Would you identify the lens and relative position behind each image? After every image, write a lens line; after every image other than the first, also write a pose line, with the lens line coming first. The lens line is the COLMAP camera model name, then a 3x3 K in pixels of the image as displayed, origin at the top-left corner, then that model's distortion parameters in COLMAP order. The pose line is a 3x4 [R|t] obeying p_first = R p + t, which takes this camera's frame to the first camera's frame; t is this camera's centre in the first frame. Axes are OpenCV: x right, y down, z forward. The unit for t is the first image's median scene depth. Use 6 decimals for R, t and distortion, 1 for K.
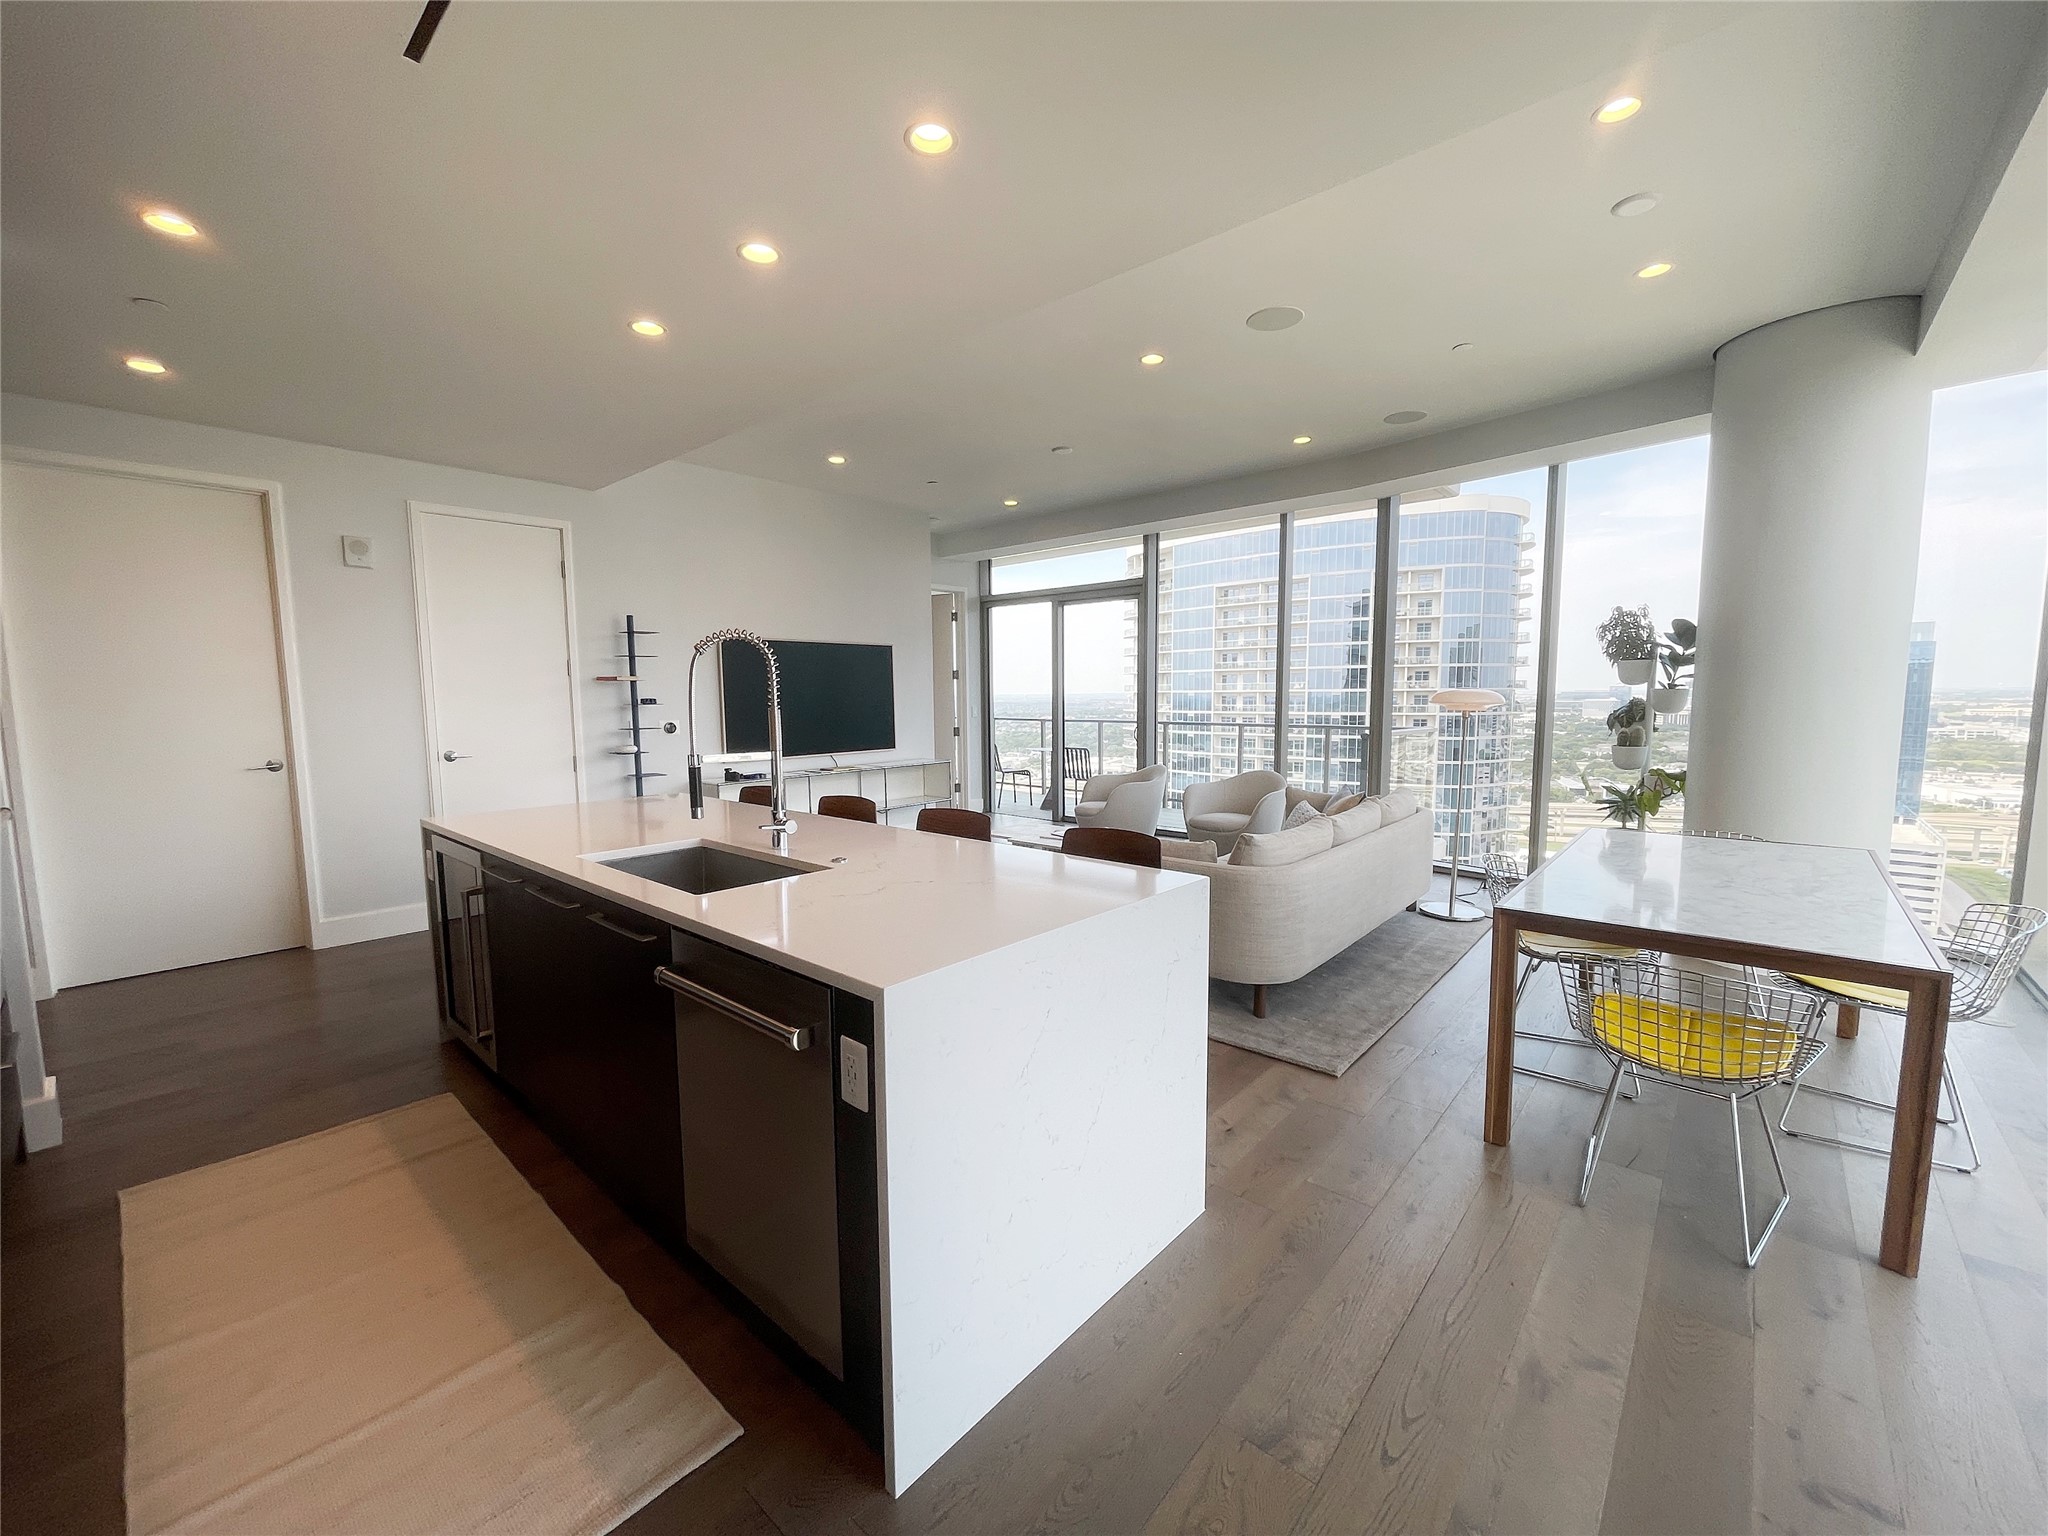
lens RADIAL K [[825.0, 0, 1017.3], [0, 825.0, 767.9], [0, 0, 1]] dist [-0.003506, 0.002360]
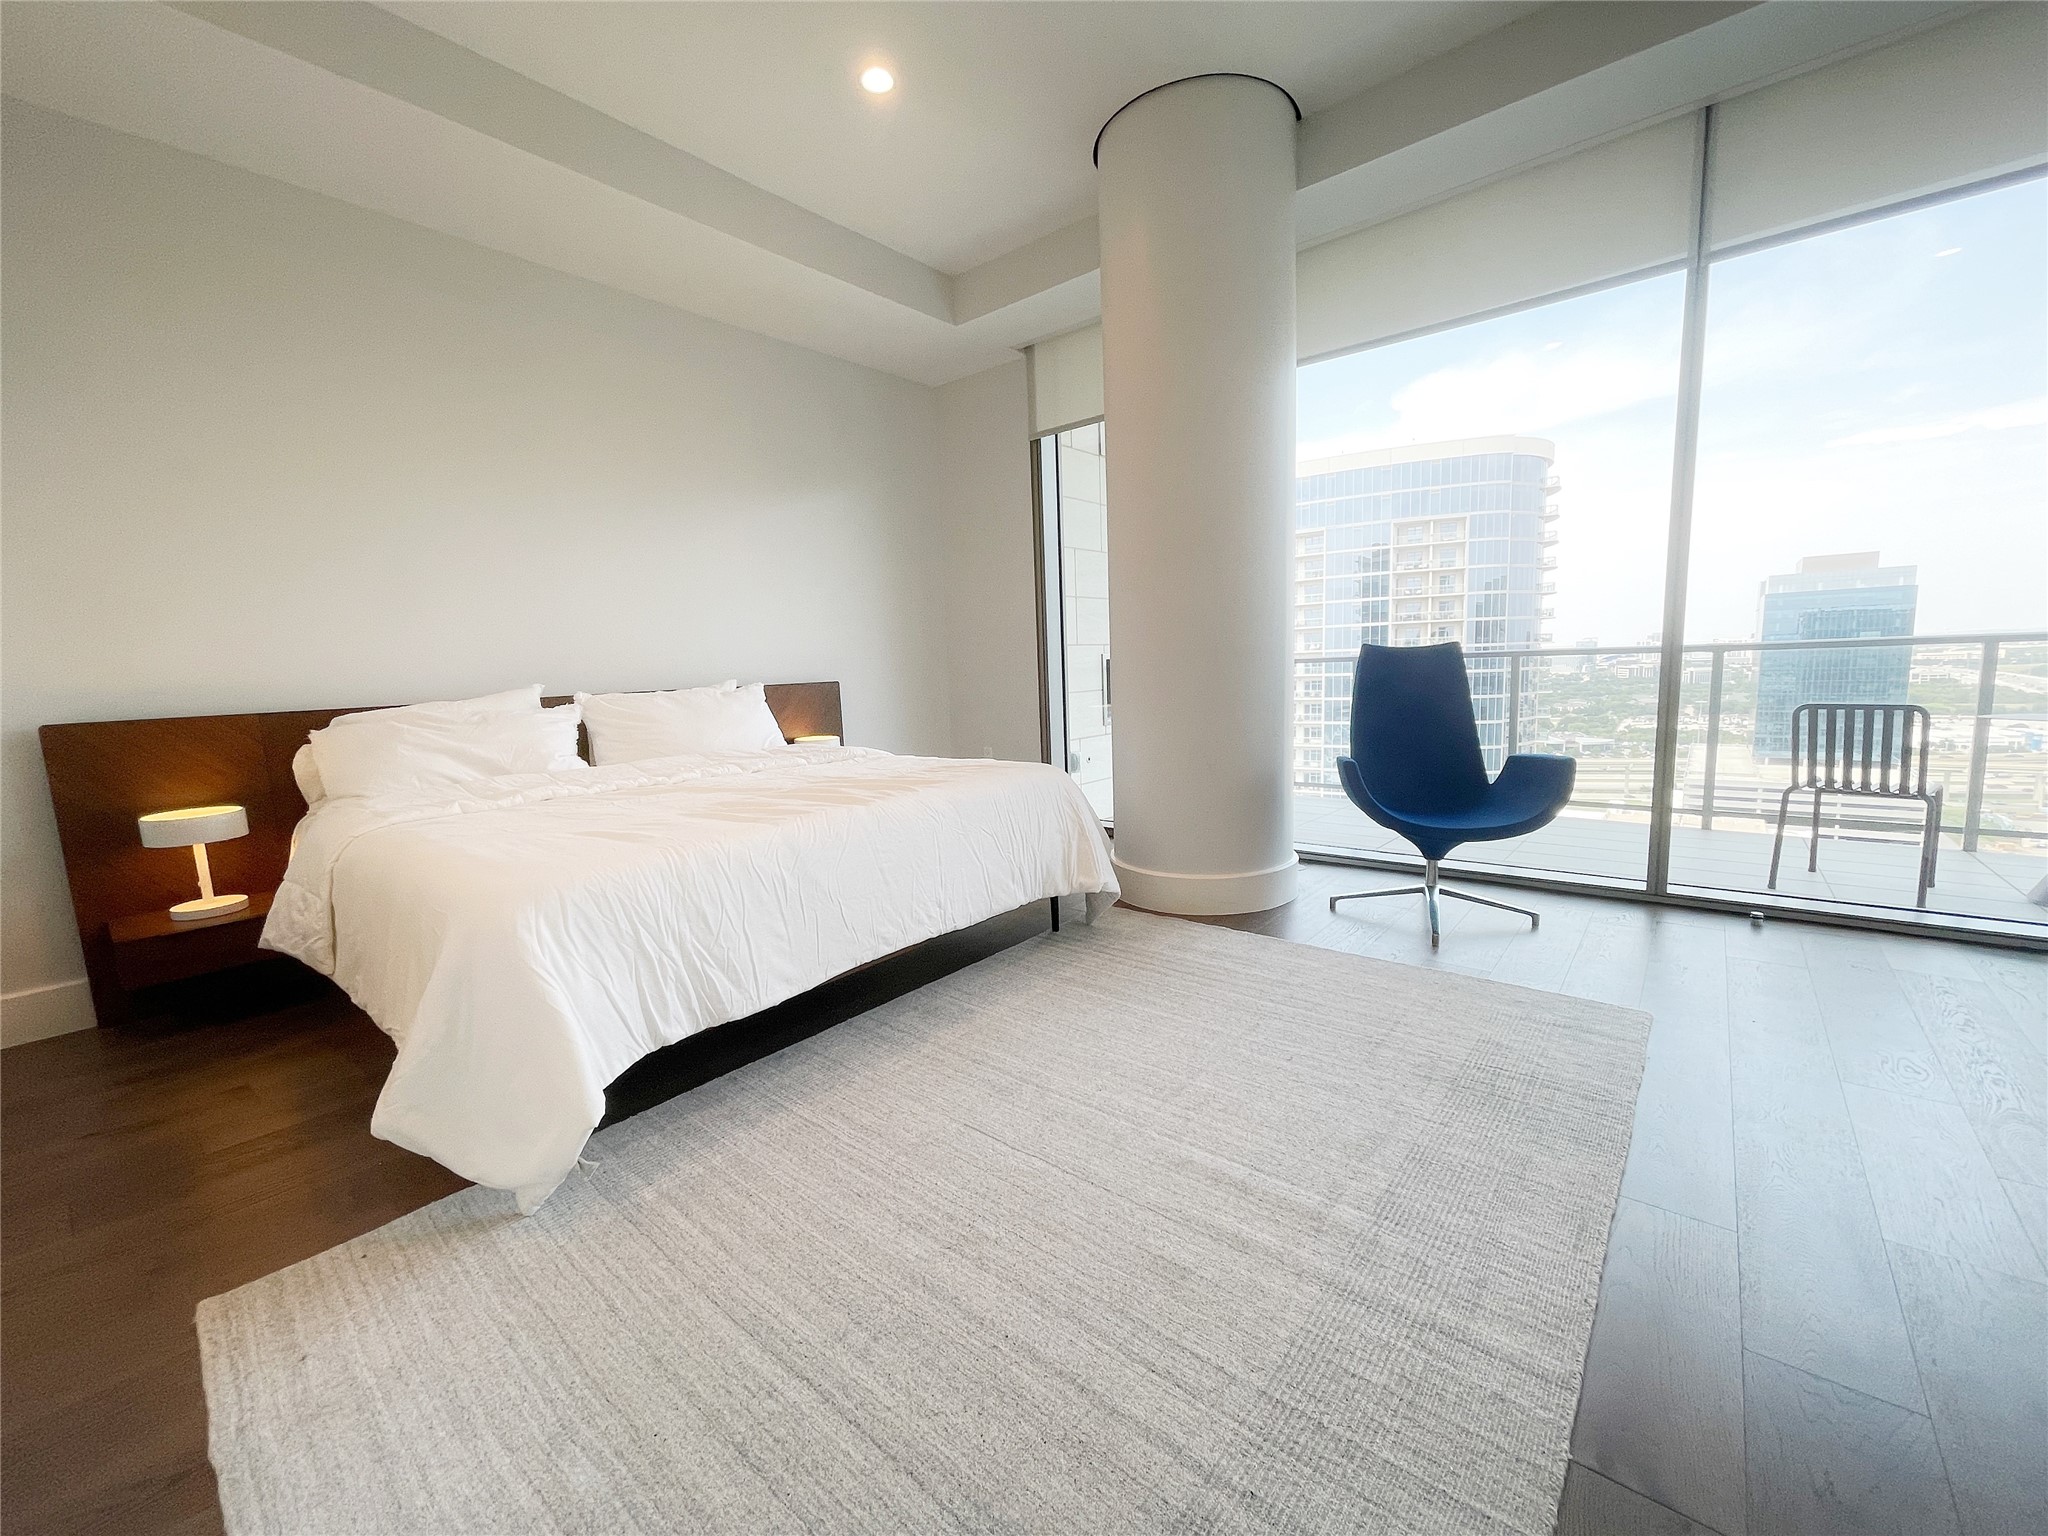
lens RADIAL K [[825.0, 0, 1028.5], [0, 825.0, 779.7], [0, 0, 1]] dist [-0.003506, 0.002360]
pose [[0.998228, -0.036137, 0.047272, -0.545643], [0.033896, 0.998301, 0.047384, -0.037770], [-0.048904, -0.045698, 0.997758, 0.940846]]
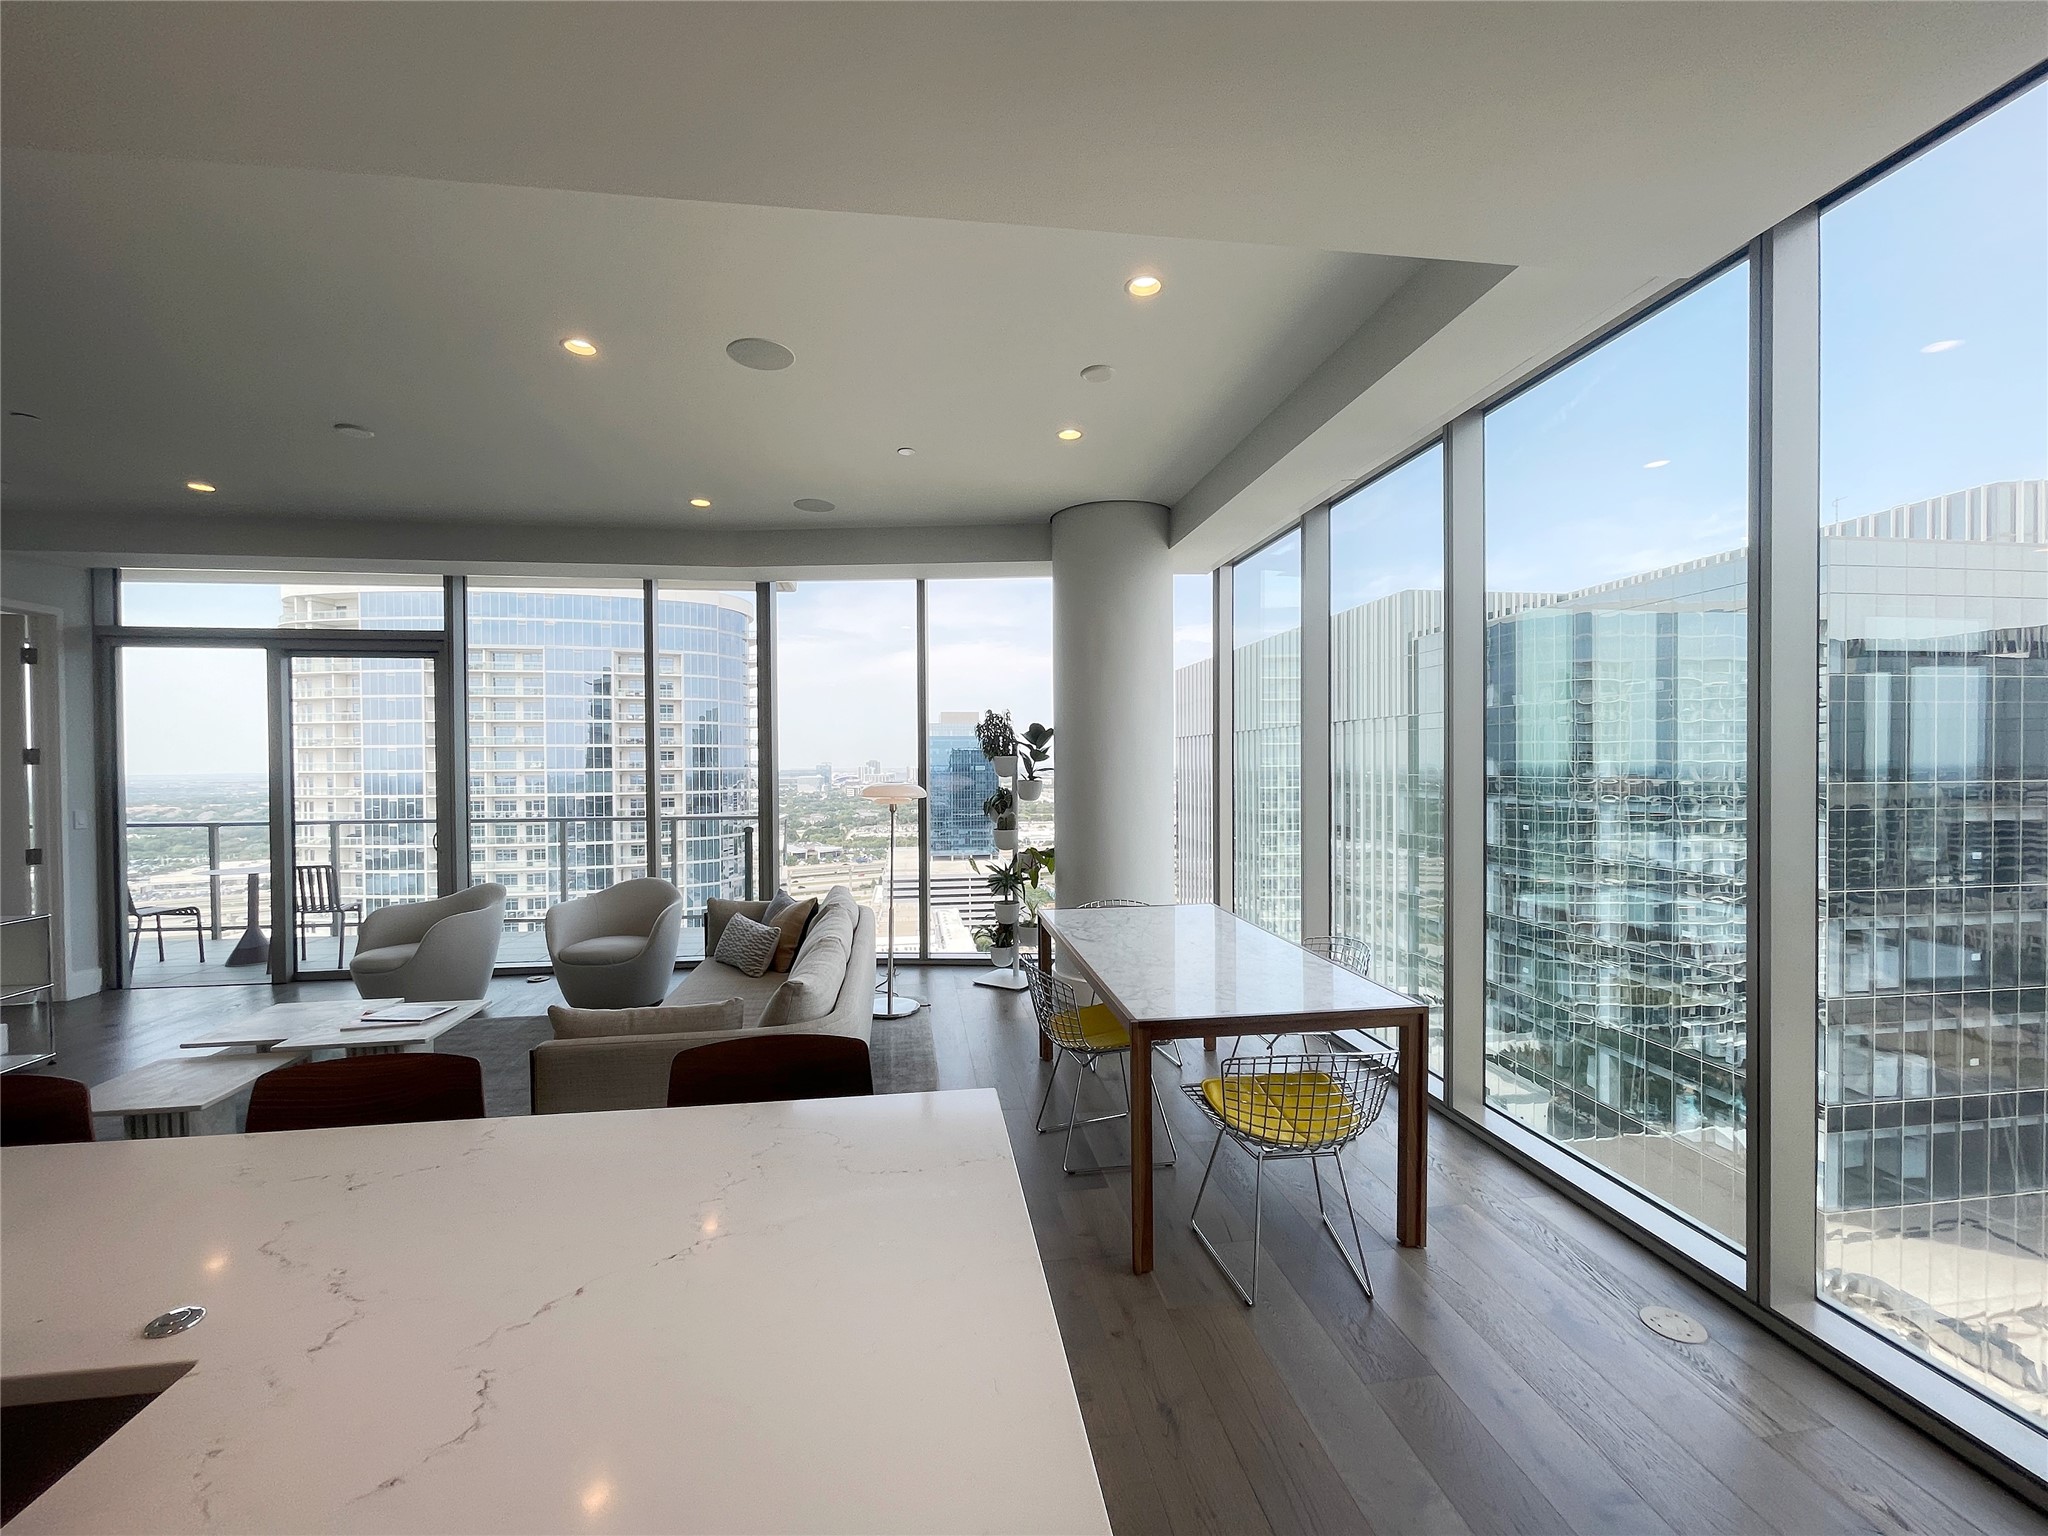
lens RADIAL K [[825.0, 0, 1015.8], [0, 825.0, 770.5], [0, 0, 1]] dist [-0.003506, 0.002360]
pose [[0.652045, -0.002693, 0.758175, -0.061627], [0.072414, 0.995643, -0.058741, -0.019736], [-0.754714, 0.093204, 0.649399, 0.112789]]
